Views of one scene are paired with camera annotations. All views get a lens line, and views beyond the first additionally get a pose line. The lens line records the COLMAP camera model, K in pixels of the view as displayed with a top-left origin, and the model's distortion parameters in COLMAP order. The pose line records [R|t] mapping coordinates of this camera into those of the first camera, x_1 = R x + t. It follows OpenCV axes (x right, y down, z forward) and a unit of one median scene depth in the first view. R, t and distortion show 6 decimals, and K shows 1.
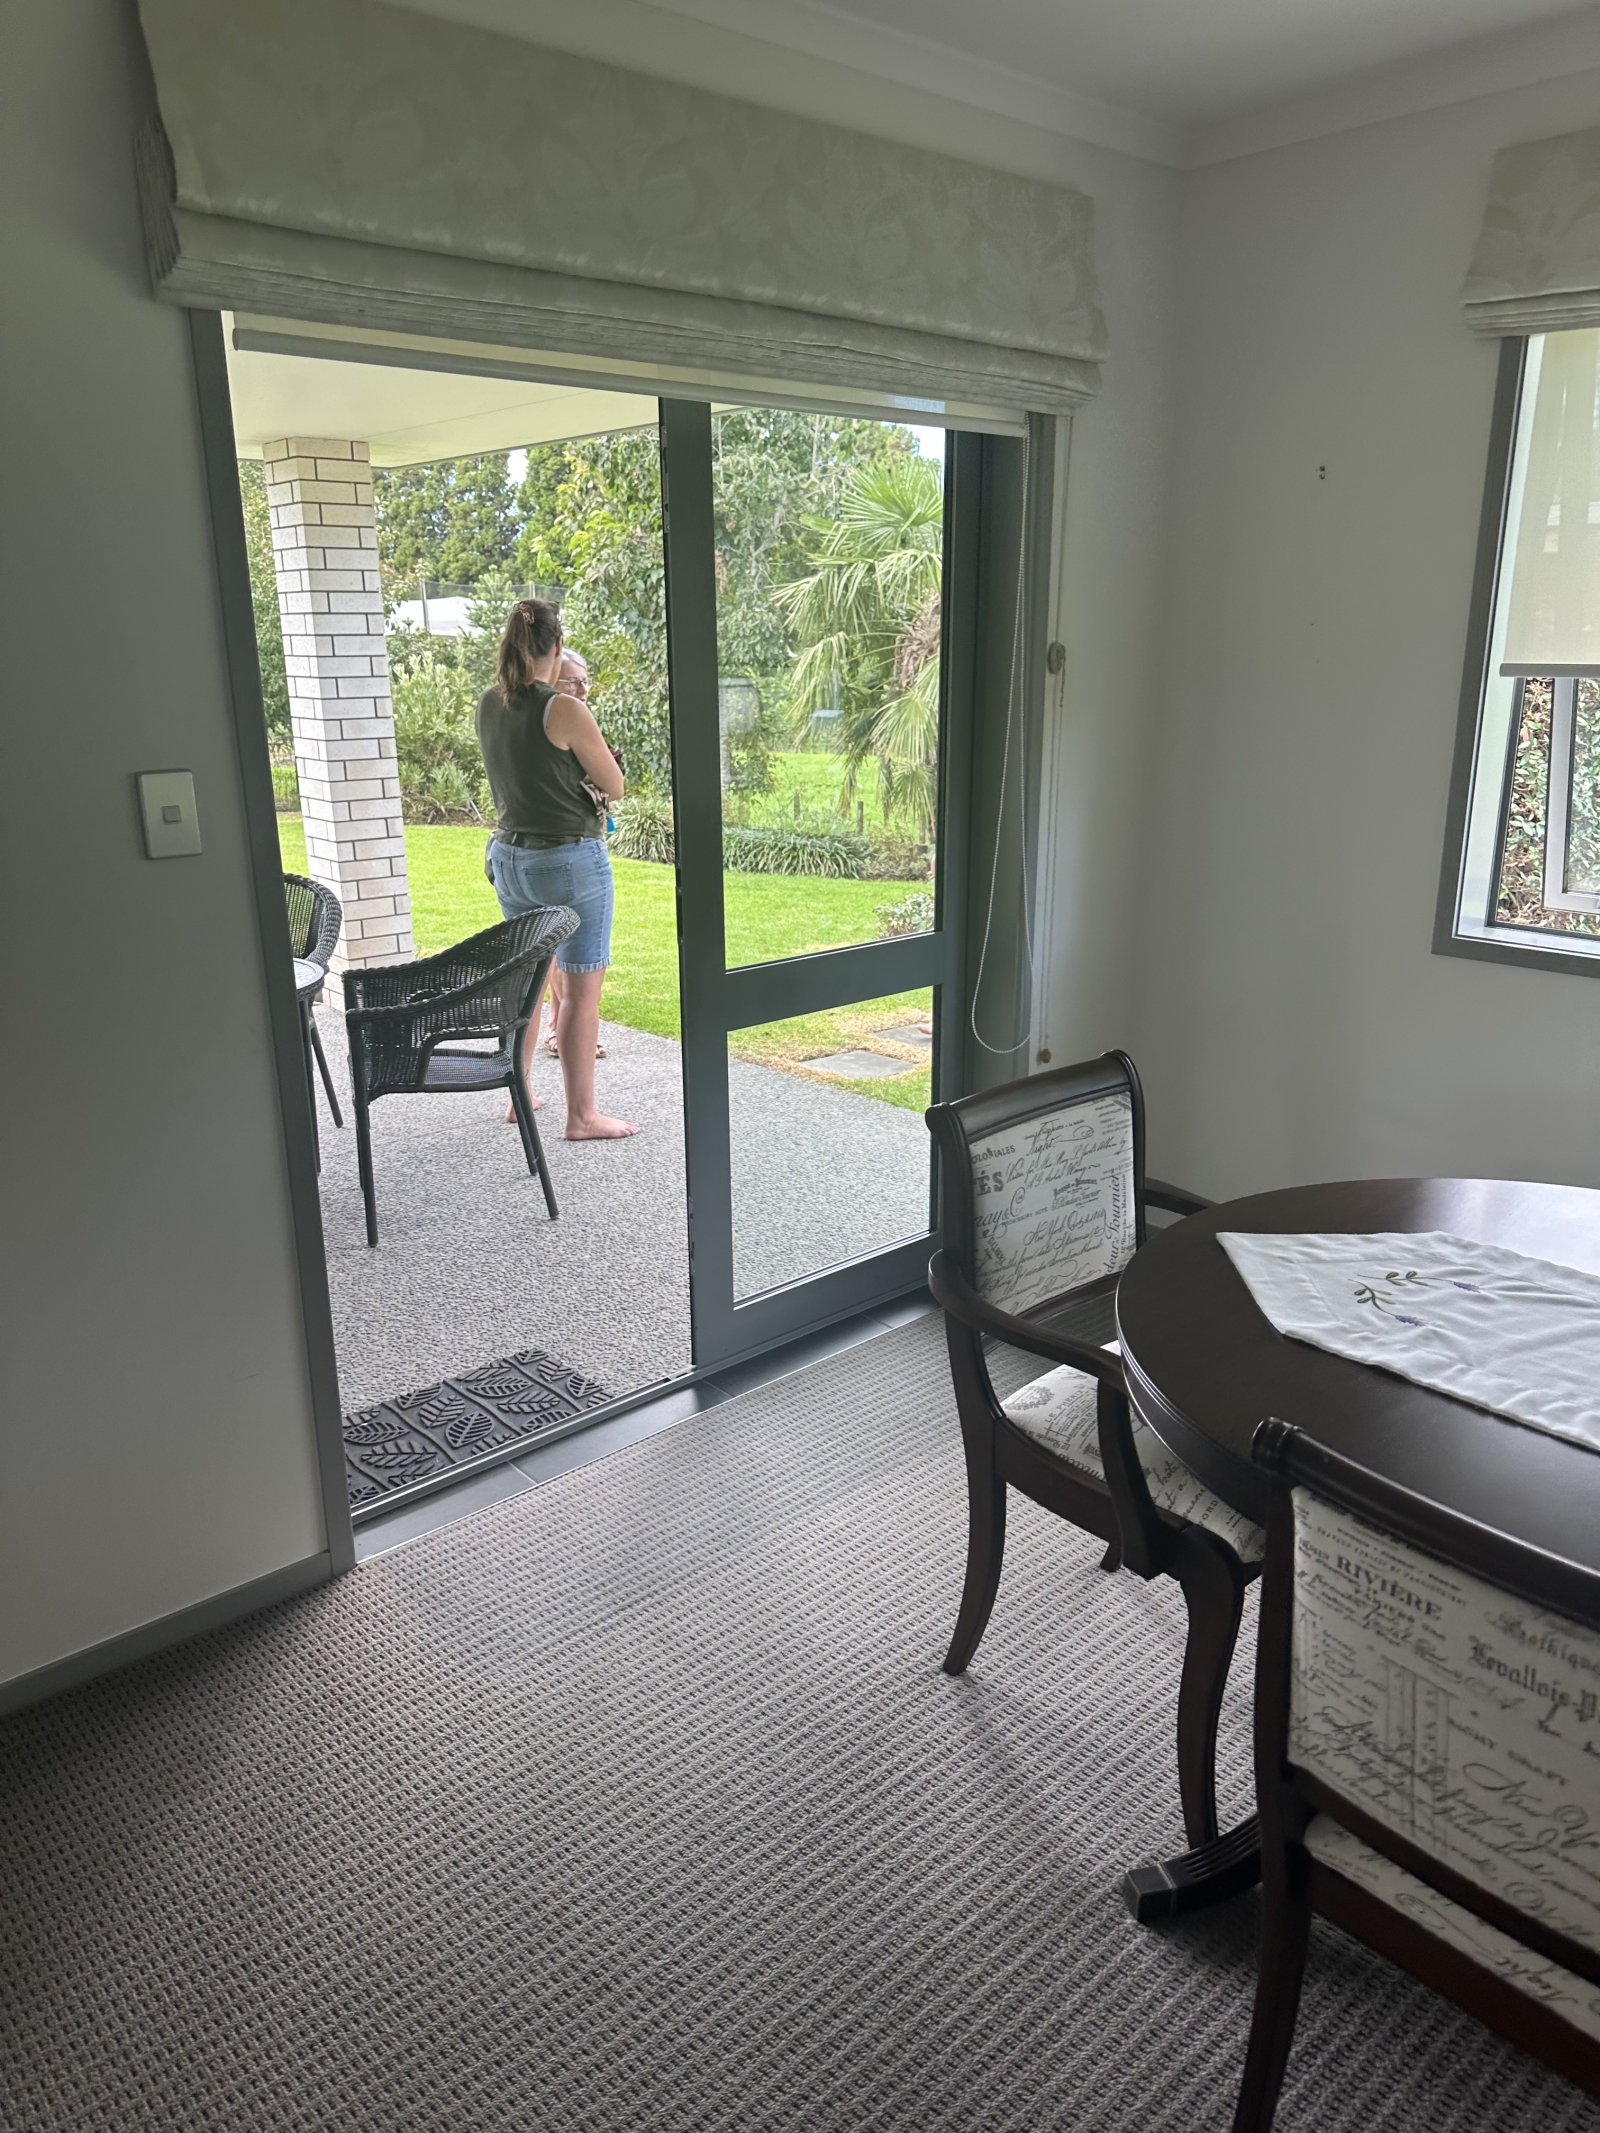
lens RADIAL K [[1509.6, 0, 800.2], [0, 1509.6, 1071.8], [0, 0, 1]] dist [0.002283, -0.001390]
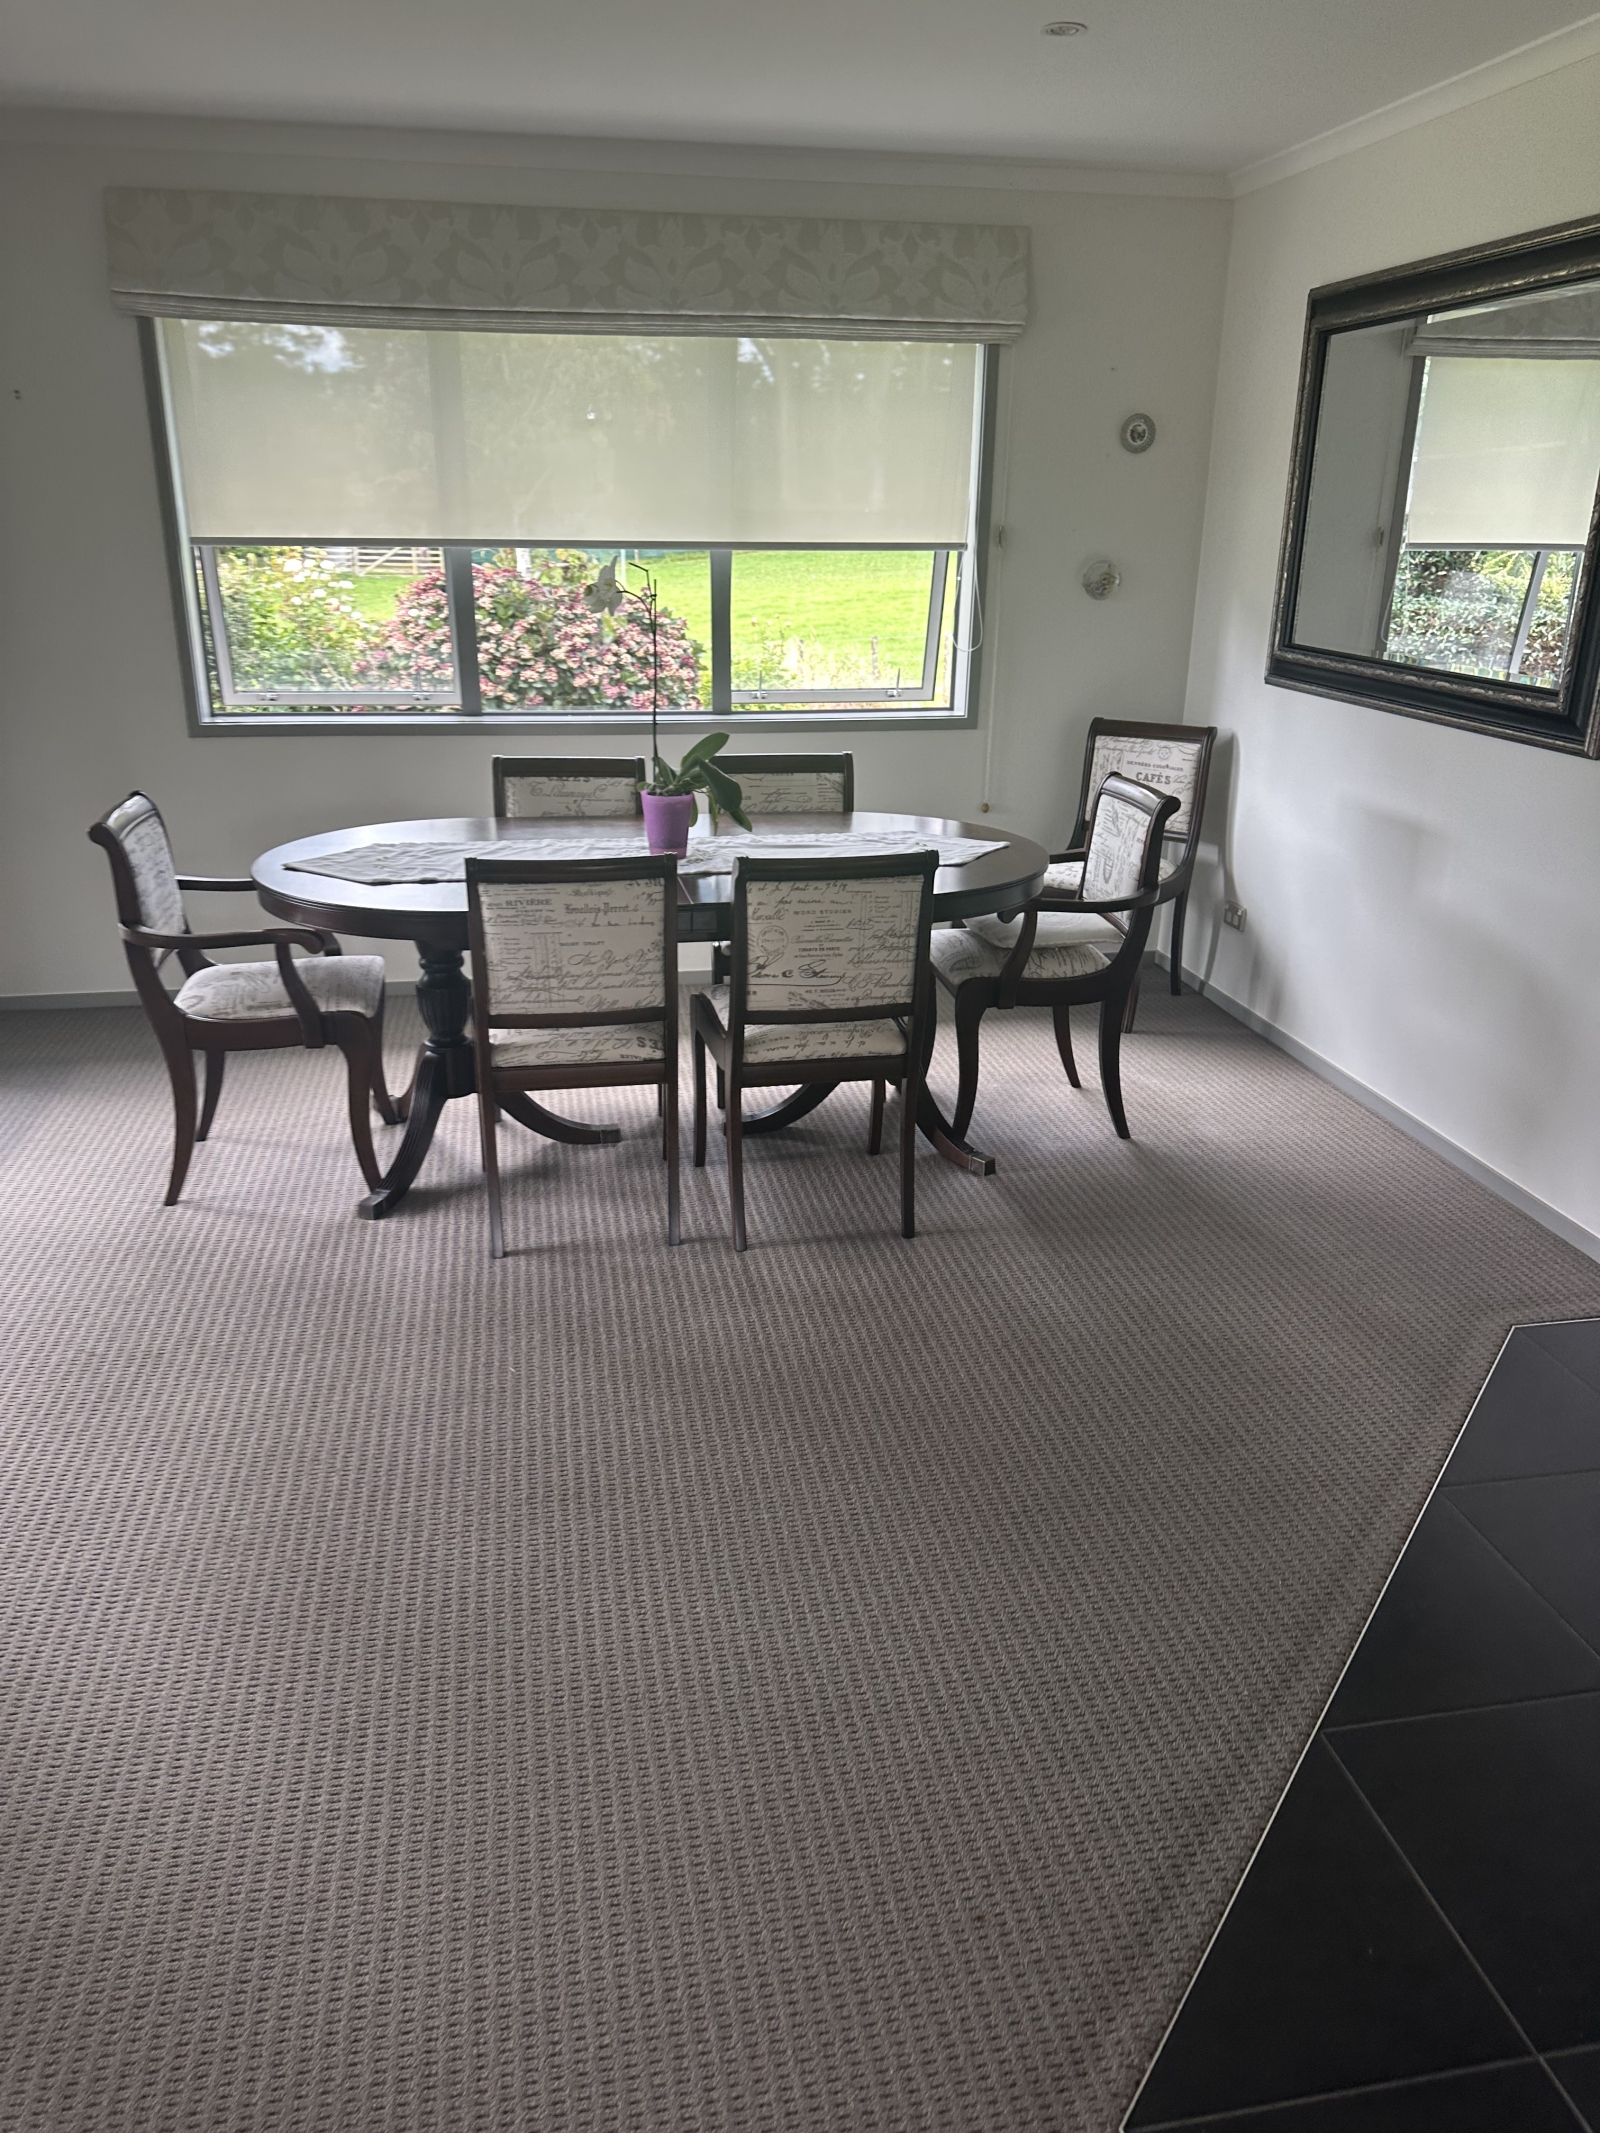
lens RADIAL K [[1509.6, 0, 798.7], [0, 1509.6, 1065.8], [0, 0, 1]] dist [0.002283, -0.001390]
pose [[0.508868, -0.289107, 0.810846, -0.657509], [0.228907, 0.953451, 0.196296, 0.087958], [-0.829852, 0.085720, 0.551359, -0.330267]]
